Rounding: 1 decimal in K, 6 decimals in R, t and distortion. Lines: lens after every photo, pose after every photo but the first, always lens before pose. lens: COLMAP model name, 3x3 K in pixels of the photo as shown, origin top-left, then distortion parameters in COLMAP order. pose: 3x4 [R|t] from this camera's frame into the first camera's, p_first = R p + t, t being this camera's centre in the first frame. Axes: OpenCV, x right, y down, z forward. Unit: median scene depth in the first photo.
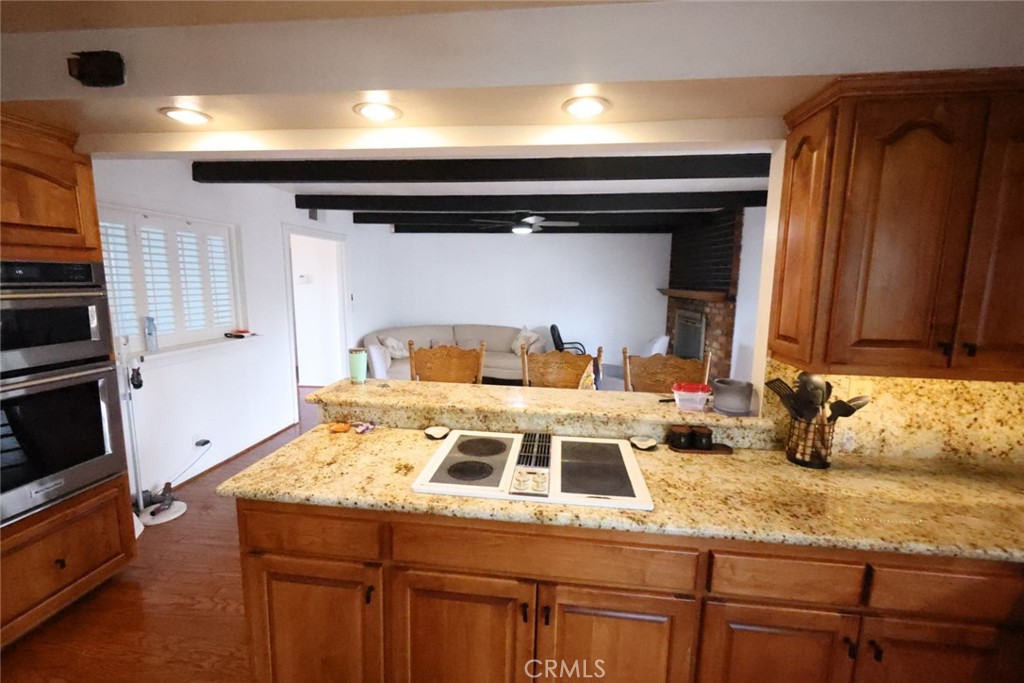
lens RADIAL K [[442.7, 0, 510.3], [0, 442.7, 340.2], [0, 0, 1]] dist [0.015626, -0.001368]
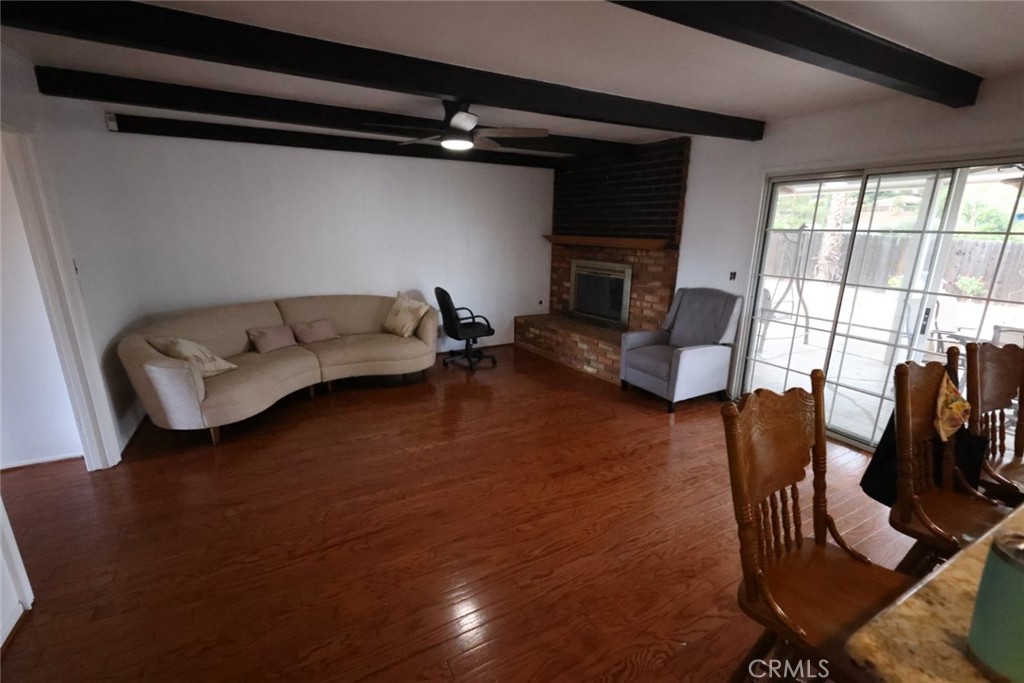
lens RADIAL K [[442.7, 0, 510.3], [0, 442.7, 340.2], [0, 0, 1]] dist [0.015626, -0.001368]
pose [[0.817761, -0.149586, 0.555779, -0.278861], [0.079017, 0.985671, 0.149027, -0.060125], [-0.570108, -0.077952, 0.817864, 0.393731]]
